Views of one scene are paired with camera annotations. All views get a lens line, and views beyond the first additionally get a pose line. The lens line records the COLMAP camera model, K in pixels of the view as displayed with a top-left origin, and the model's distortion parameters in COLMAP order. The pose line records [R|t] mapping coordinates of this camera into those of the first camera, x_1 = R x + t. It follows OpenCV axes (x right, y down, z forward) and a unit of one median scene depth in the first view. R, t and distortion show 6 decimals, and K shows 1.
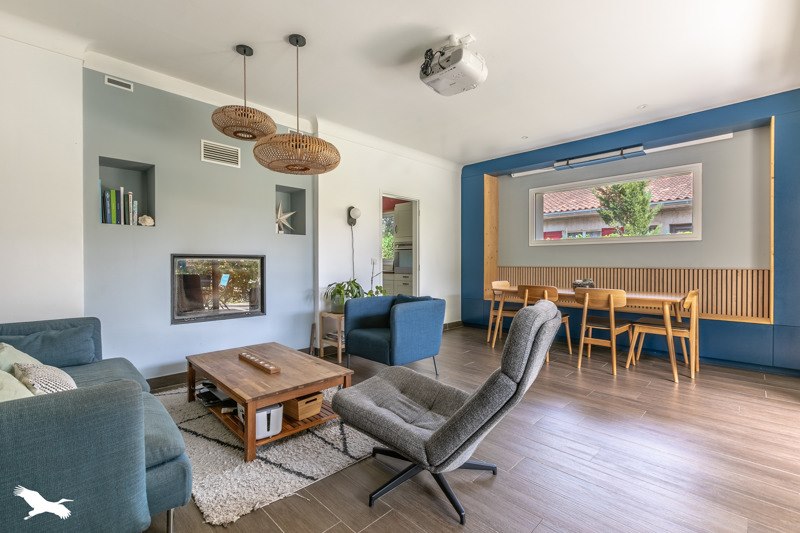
lens RADIAL K [[360.6, 0, 399.7], [0, 360.6, 263.4], [0, 0, 1]] dist [0.001142, 0.000203]
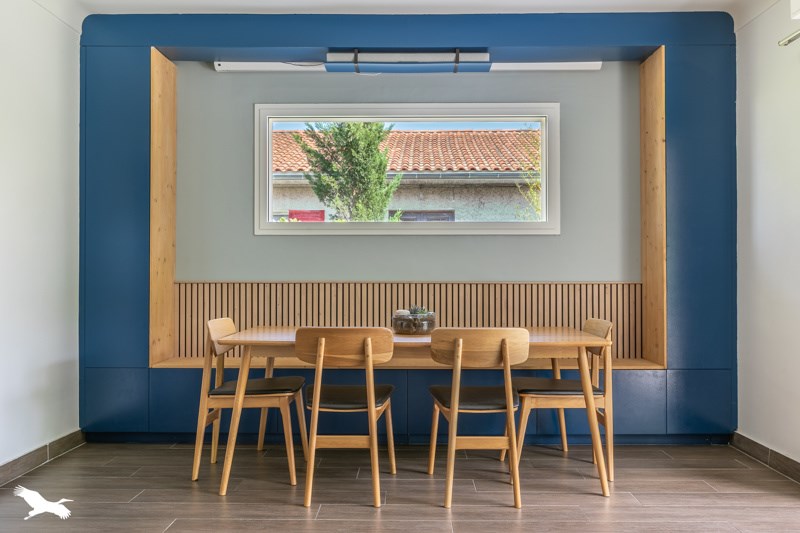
lens RADIAL K [[688.6, 0, 400.5], [0, 688.6, 273.8], [0, 0, 1]] dist [0.013712, -0.001192]
pose [[0.712735, -0.000220, 0.701433, -0.129807], [0.001110, 0.999999, -0.000814, 0.000031], [-0.701432, 0.001359, 0.712735, 0.360446]]
